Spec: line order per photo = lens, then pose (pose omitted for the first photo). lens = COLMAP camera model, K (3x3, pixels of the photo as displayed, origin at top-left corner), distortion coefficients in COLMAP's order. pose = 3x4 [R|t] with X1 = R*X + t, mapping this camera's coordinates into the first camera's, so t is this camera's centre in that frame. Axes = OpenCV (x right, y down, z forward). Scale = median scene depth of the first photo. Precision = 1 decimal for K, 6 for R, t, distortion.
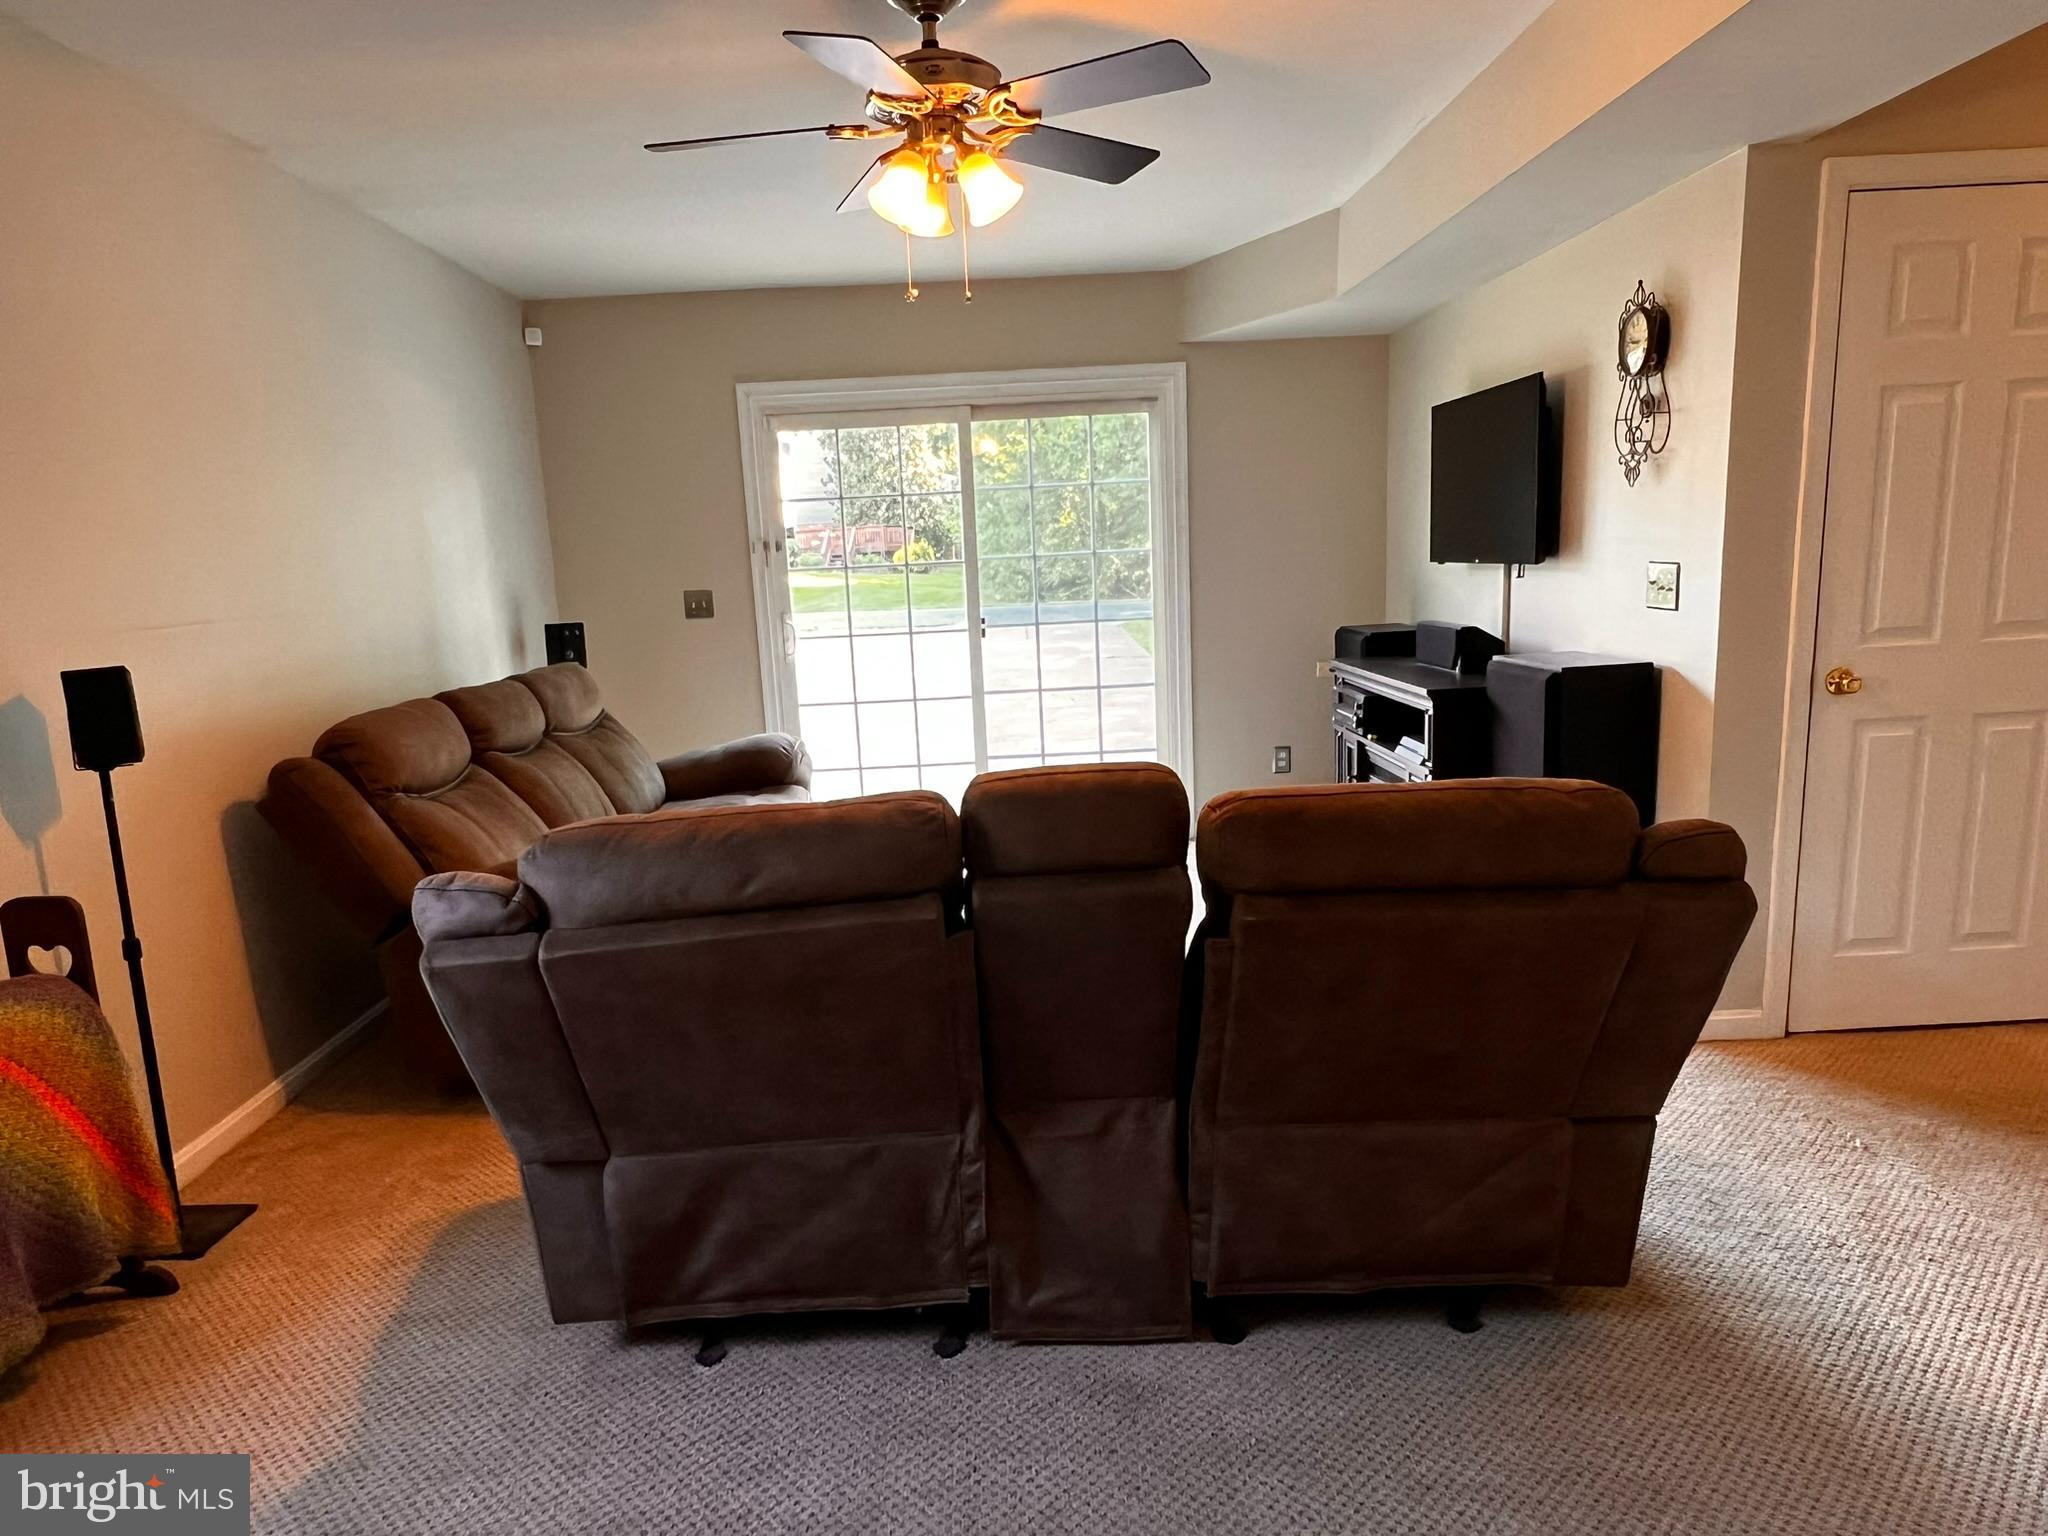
lens RADIAL K [[1364.0, 0, 979.4], [0, 1364.0, 828.7], [0, 0, 1]] dist [-0.000036, -0.006221]
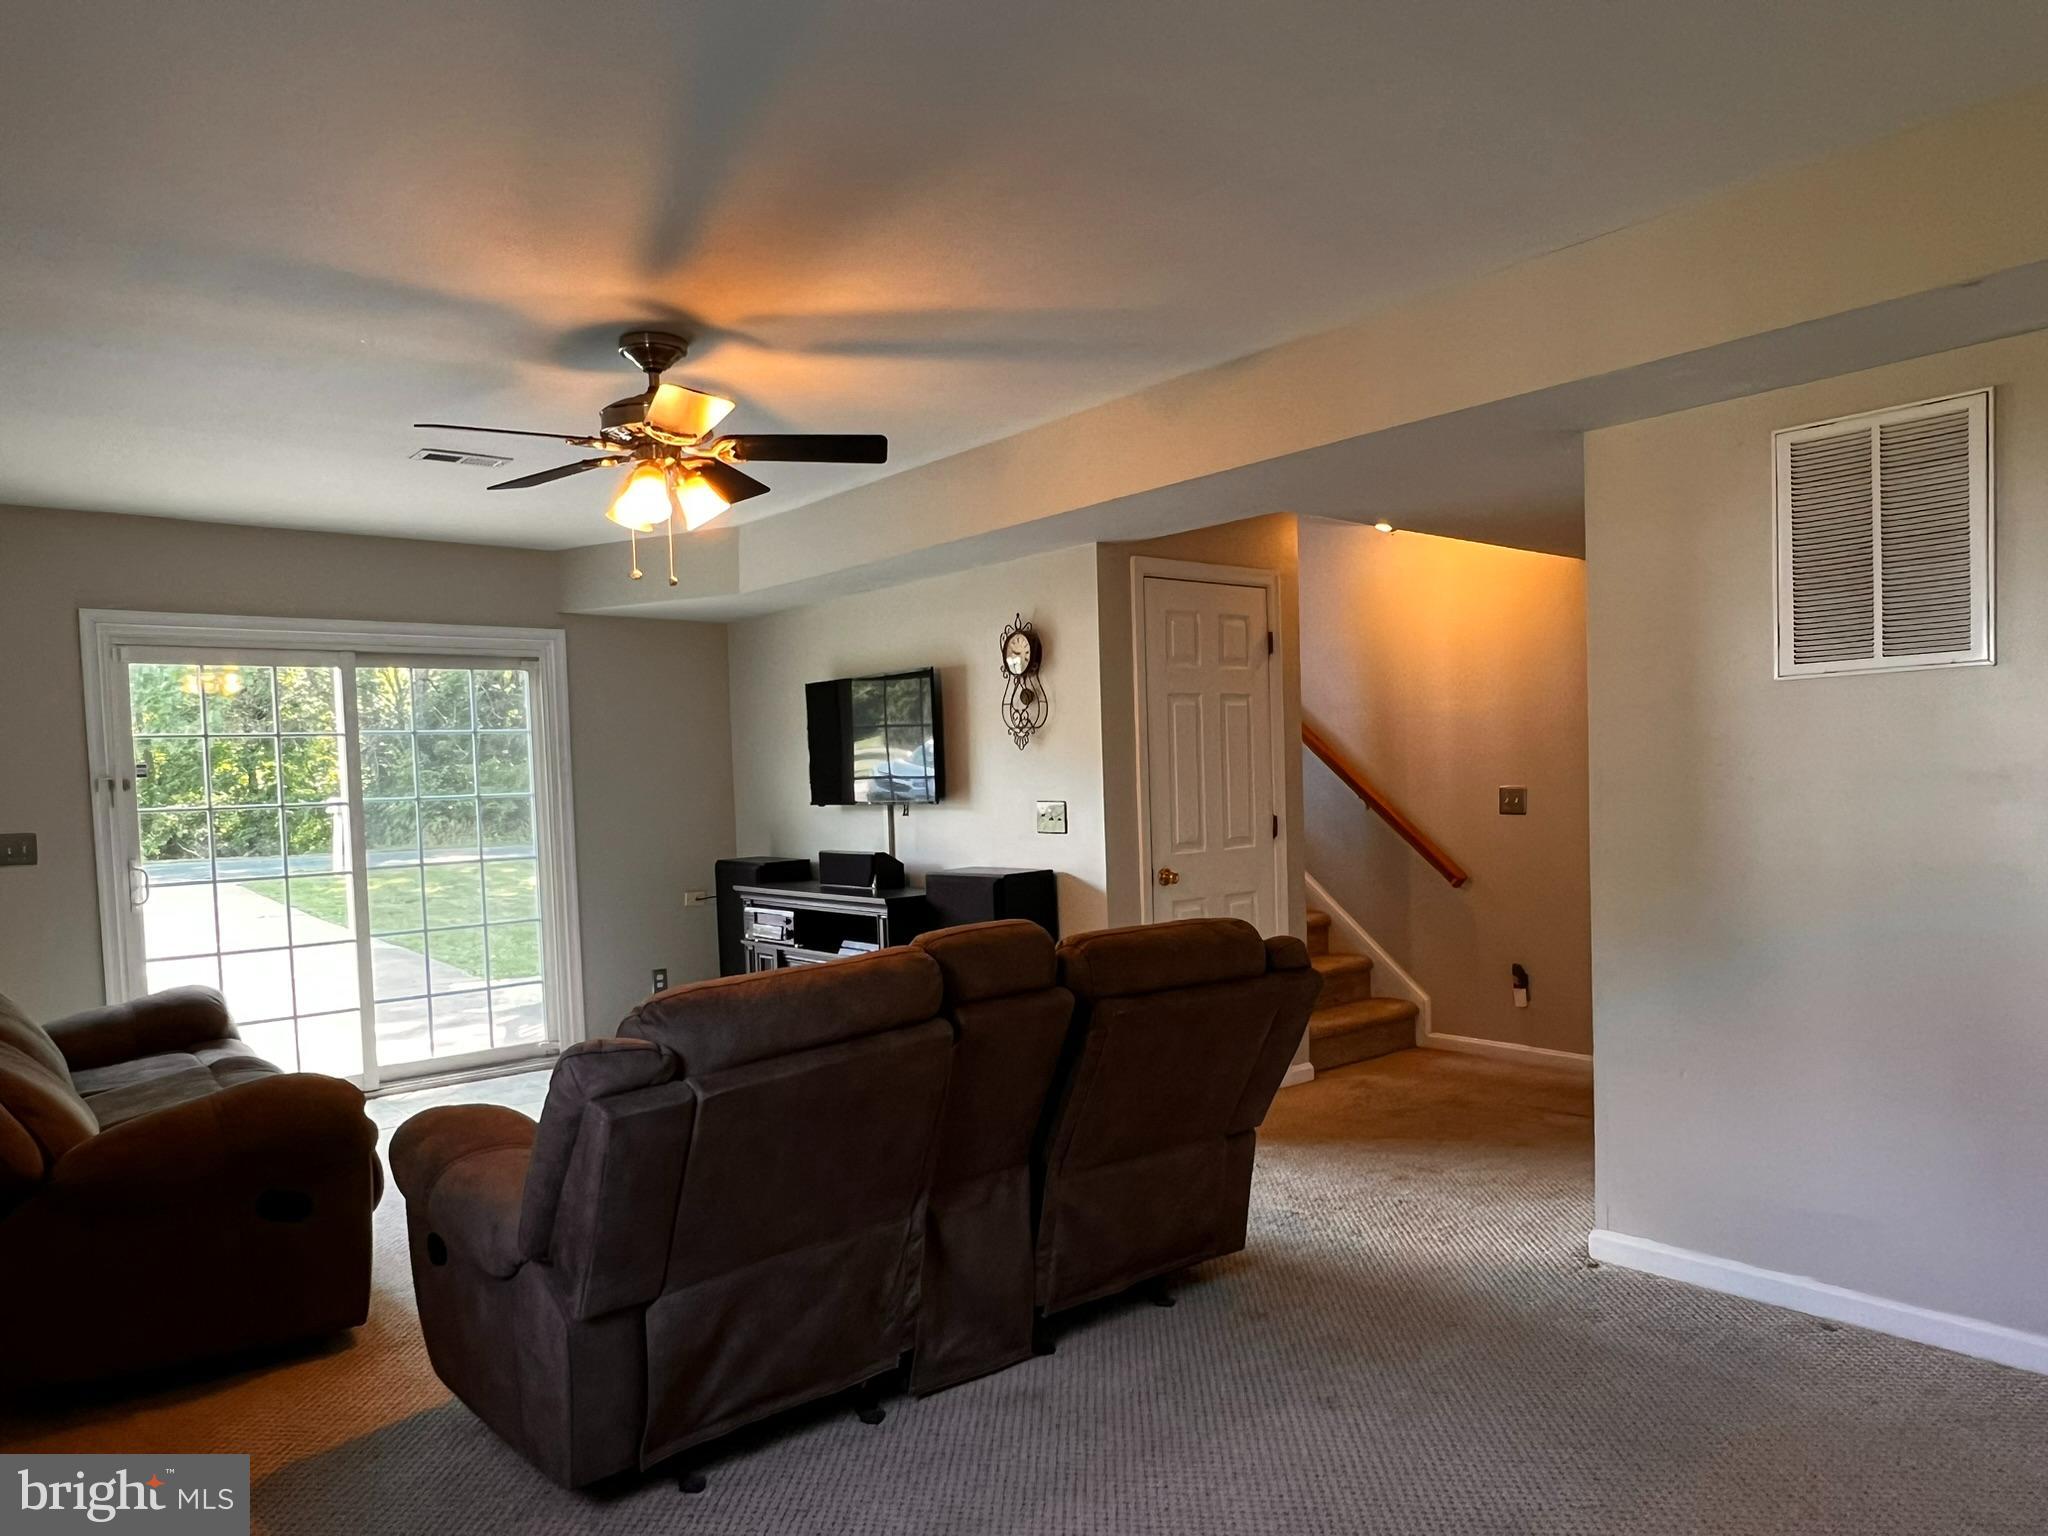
lens RADIAL K [[1364.0, 0, 993.1], [0, 1364.0, 829.6], [0, 0, 1]] dist [-0.000036, -0.006221]
pose [[0.774019, -0.003221, 0.633154, -0.540721], [0.121732, 0.982088, -0.143818, 0.041149], [-0.621350, 0.188393, 0.760547, -0.069171]]
